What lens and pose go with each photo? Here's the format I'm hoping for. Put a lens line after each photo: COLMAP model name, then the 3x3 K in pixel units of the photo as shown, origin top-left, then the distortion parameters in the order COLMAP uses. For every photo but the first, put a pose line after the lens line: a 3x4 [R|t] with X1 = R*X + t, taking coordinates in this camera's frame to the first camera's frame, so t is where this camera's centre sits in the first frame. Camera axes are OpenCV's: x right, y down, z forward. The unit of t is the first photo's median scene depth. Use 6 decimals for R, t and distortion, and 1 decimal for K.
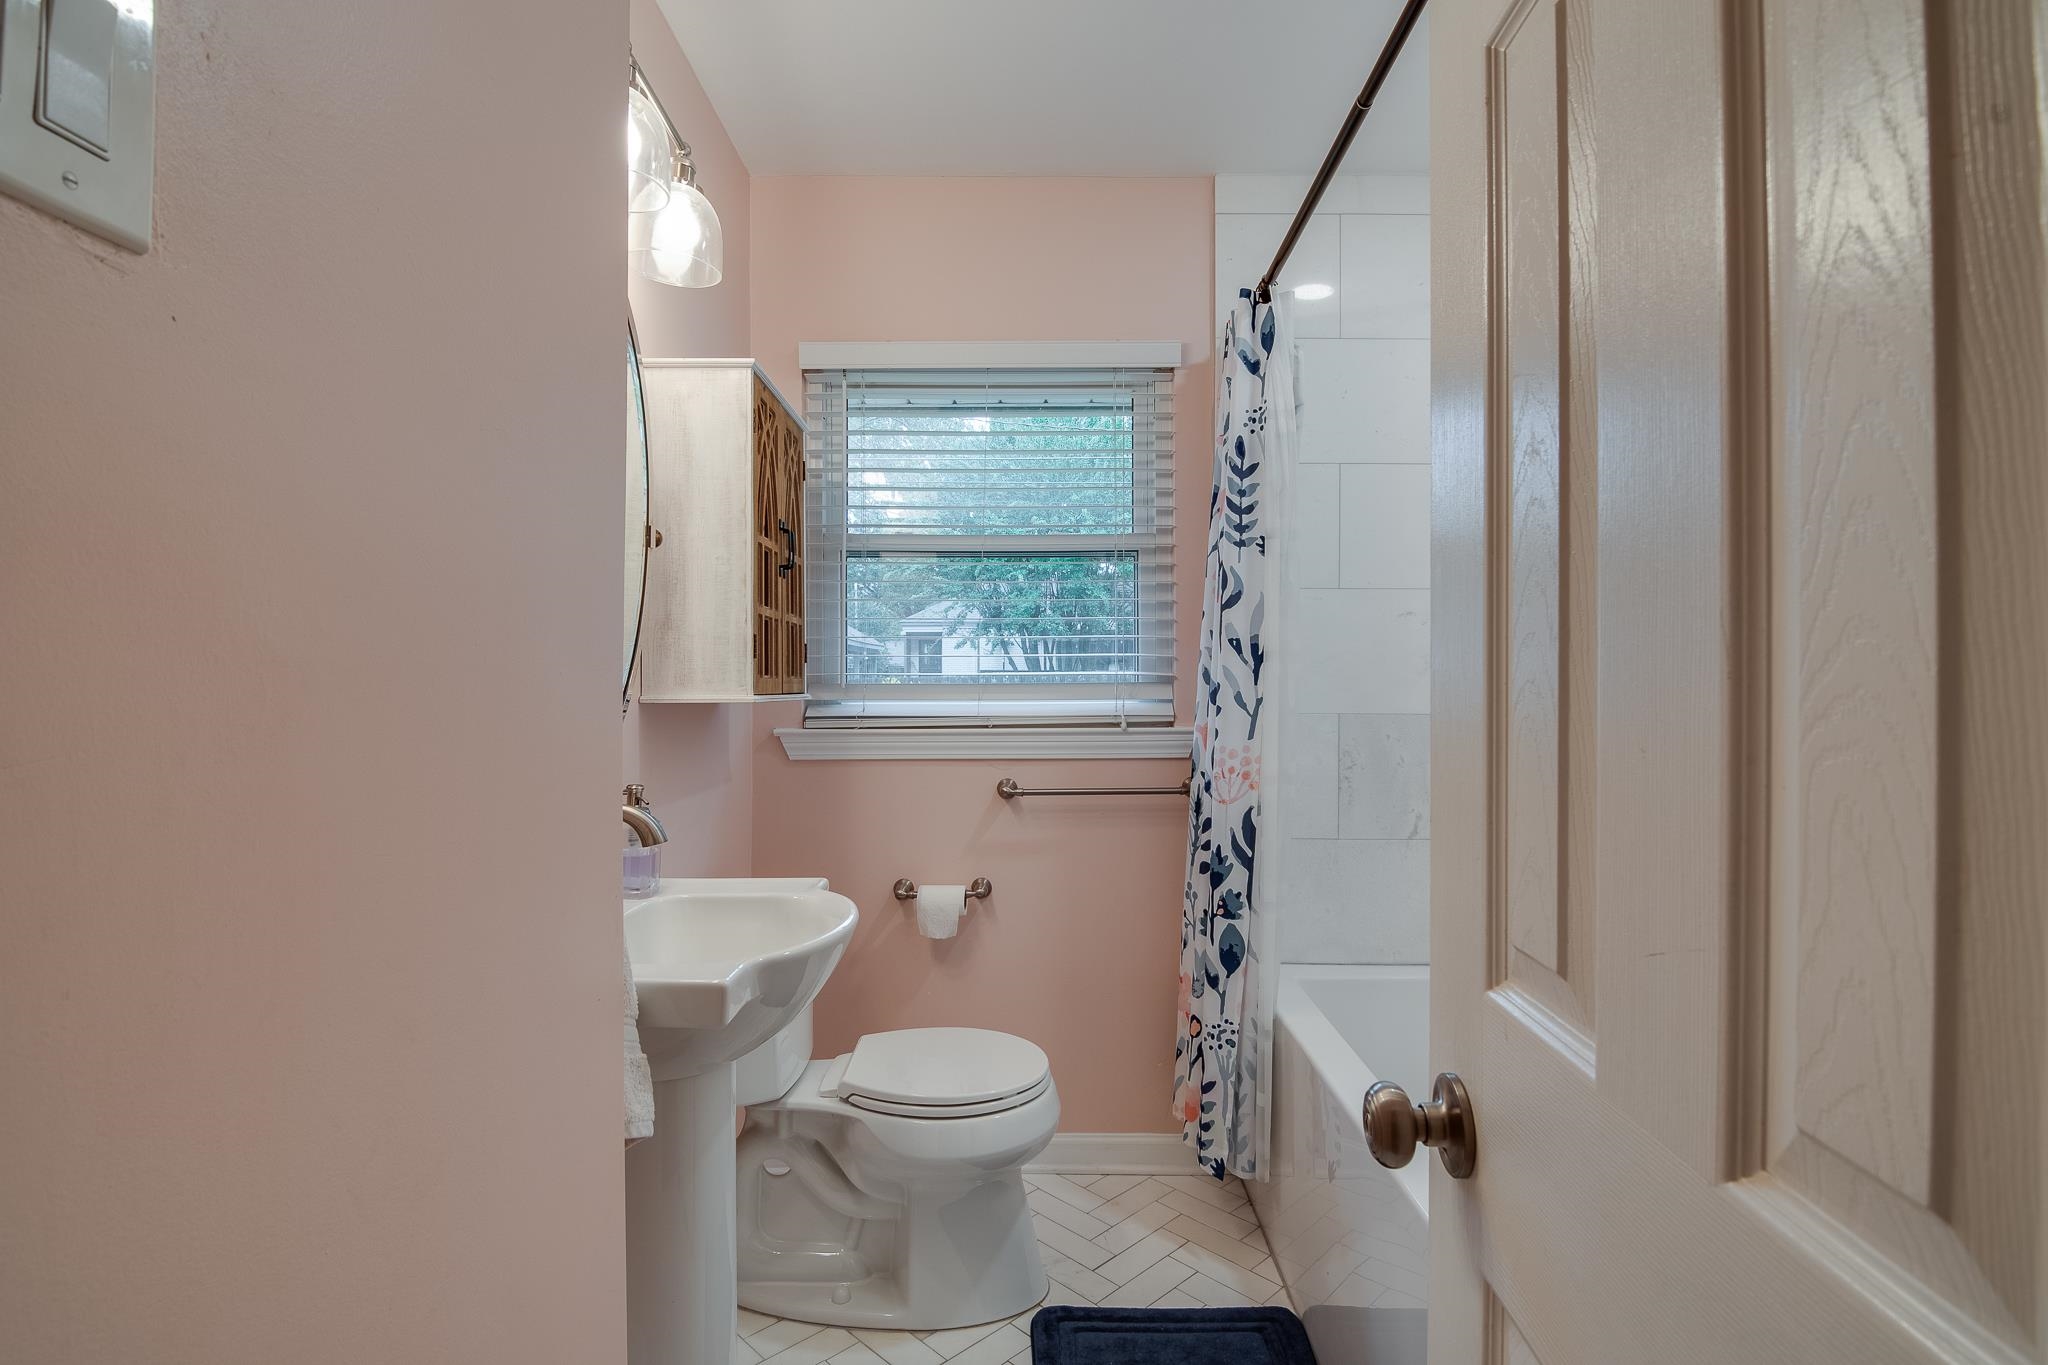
lens RADIAL K [[1029.2, 0, 1018.4], [0, 1029.2, 692.8], [0, 0, 1]] dist [-0.002285, -0.012966]
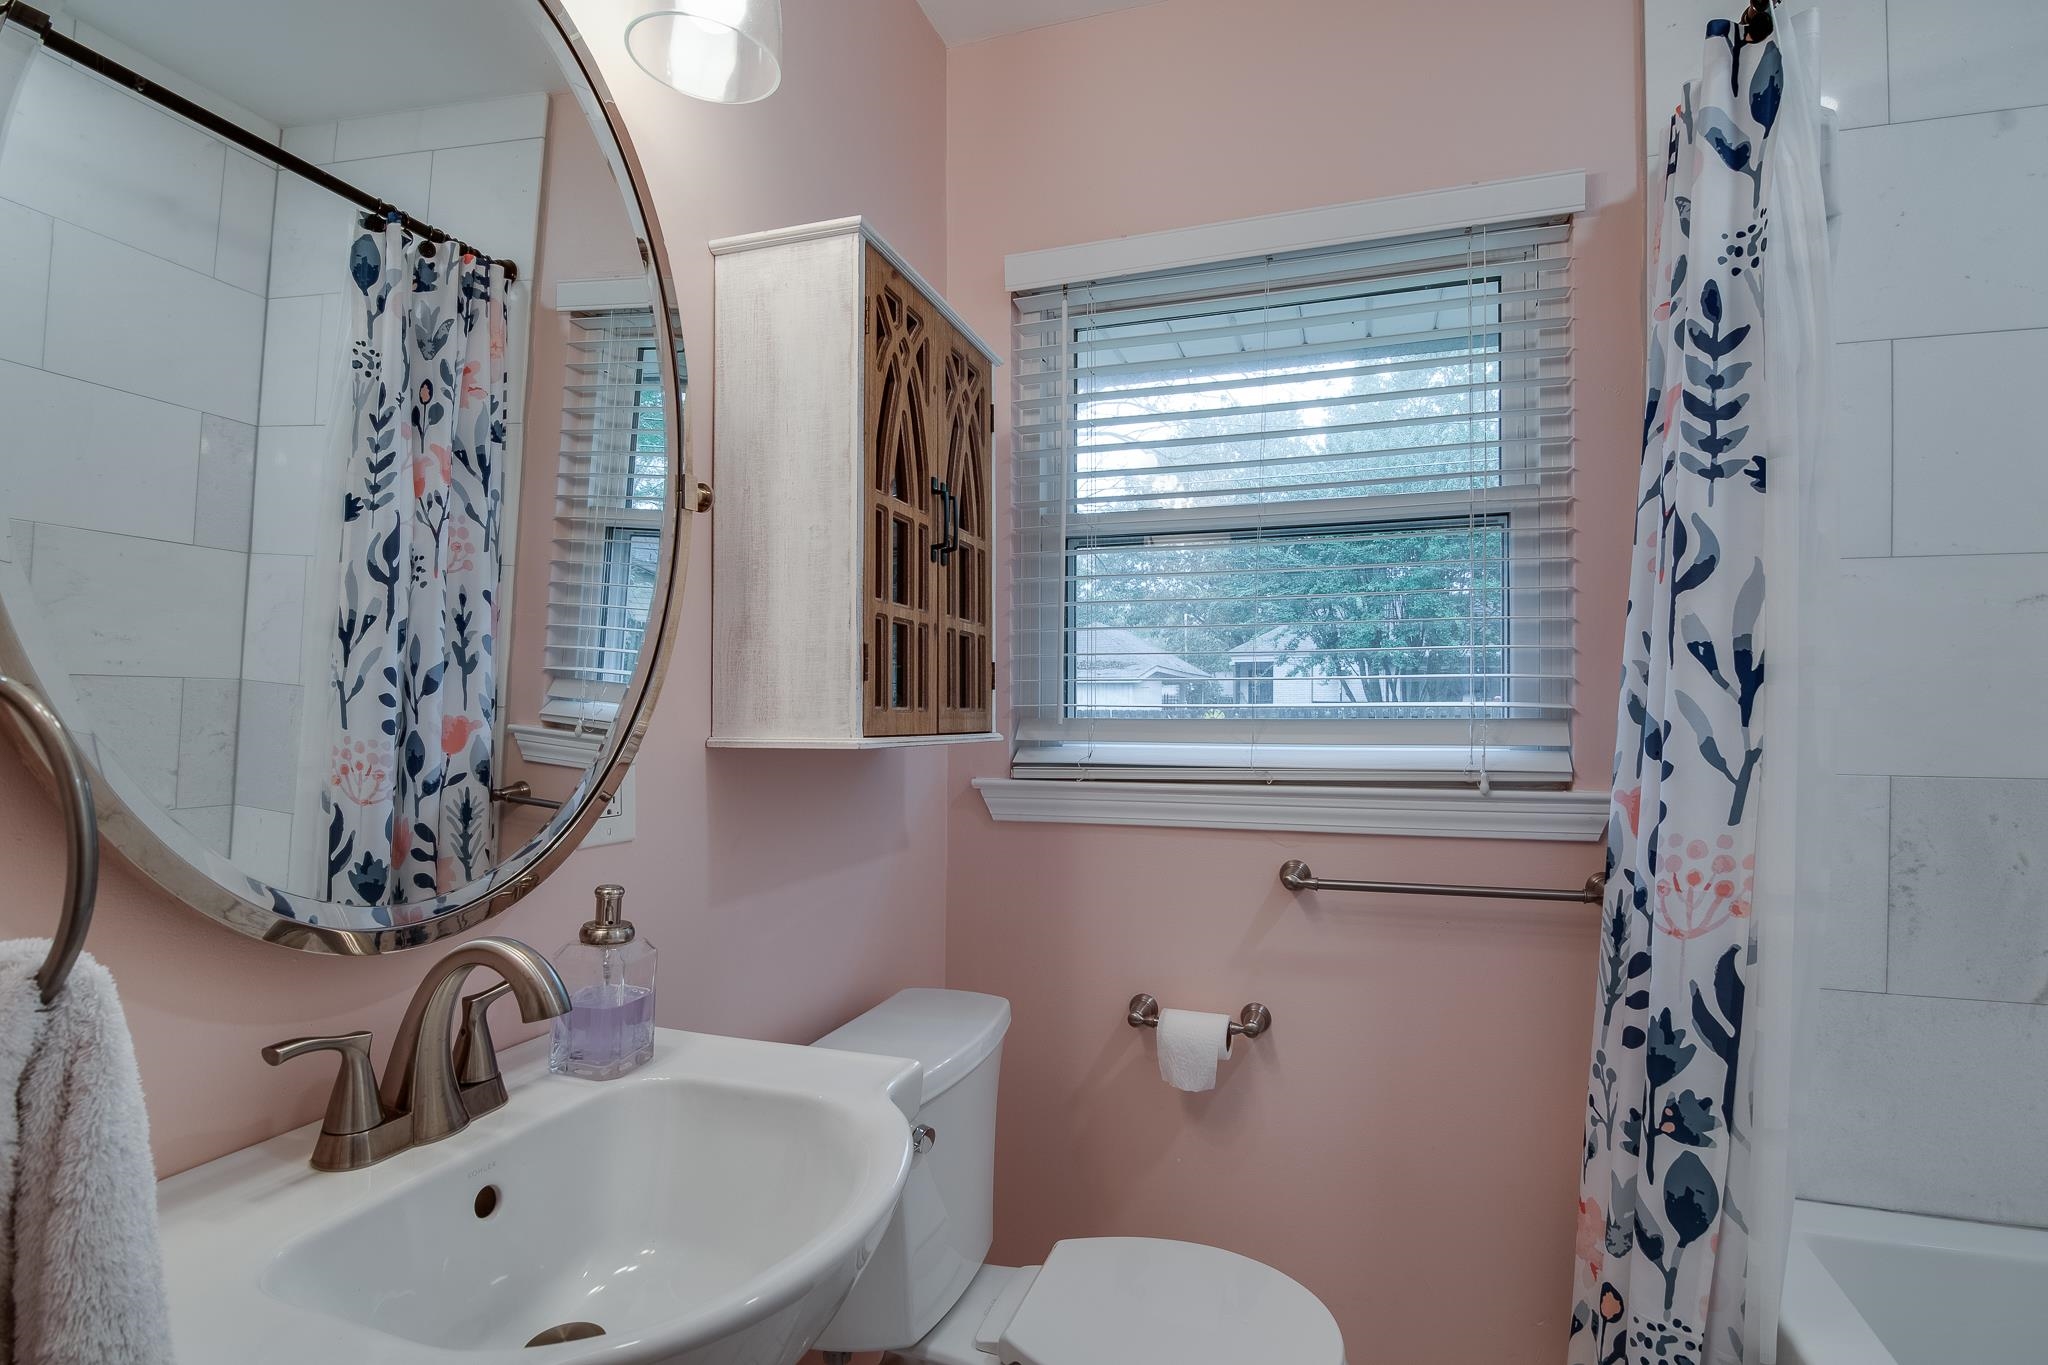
lens RADIAL K [[1008.4, 0, 1021.9], [0, 1008.4, 717.9], [0, 0, 1]] dist [-0.005256, -0.013298]
pose [[0.947263, 0.005102, -0.320416, 0.035136], [-0.007001, 0.999964, -0.004777, -0.006493], [0.320380, 0.006768, 0.947265, 0.363072]]
